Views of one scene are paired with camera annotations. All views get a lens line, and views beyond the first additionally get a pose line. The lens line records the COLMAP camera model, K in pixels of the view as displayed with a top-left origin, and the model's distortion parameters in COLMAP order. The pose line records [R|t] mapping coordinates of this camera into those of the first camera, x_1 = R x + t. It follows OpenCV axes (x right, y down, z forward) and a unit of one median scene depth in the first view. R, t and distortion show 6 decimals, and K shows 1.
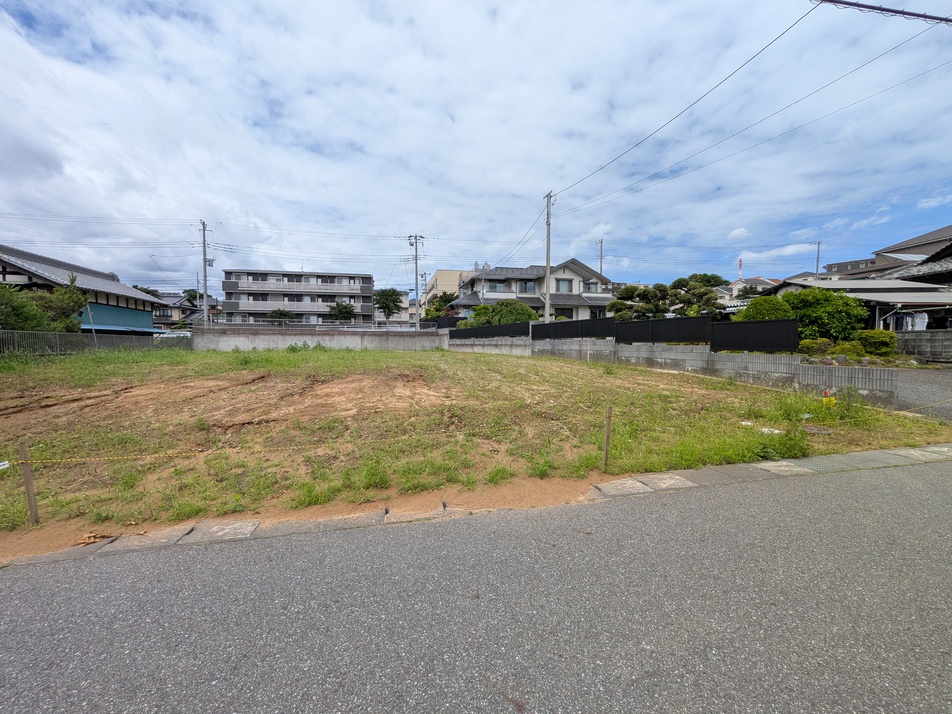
lens RADIAL K [[378.0, 0, 478.6], [0, 378.0, 357.1], [0, 0, 1]] dist [-0.002615, 0.000117]
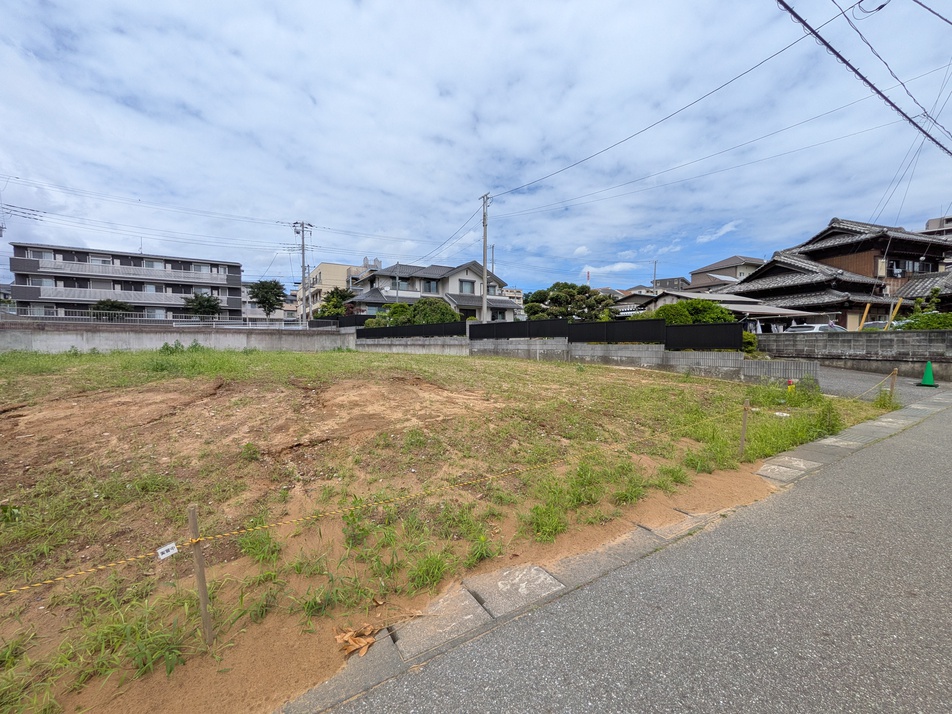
lens RADIAL K [[378.0, 0, 479.1], [0, 378.0, 355.8], [0, 0, 1]] dist [-0.002615, 0.000117]
pose [[0.946349, -0.010246, 0.322983, -0.095795], [0.011580, 0.999931, -0.002208, -0.000263], [-0.322938, 0.005830, 0.946402, 0.029343]]
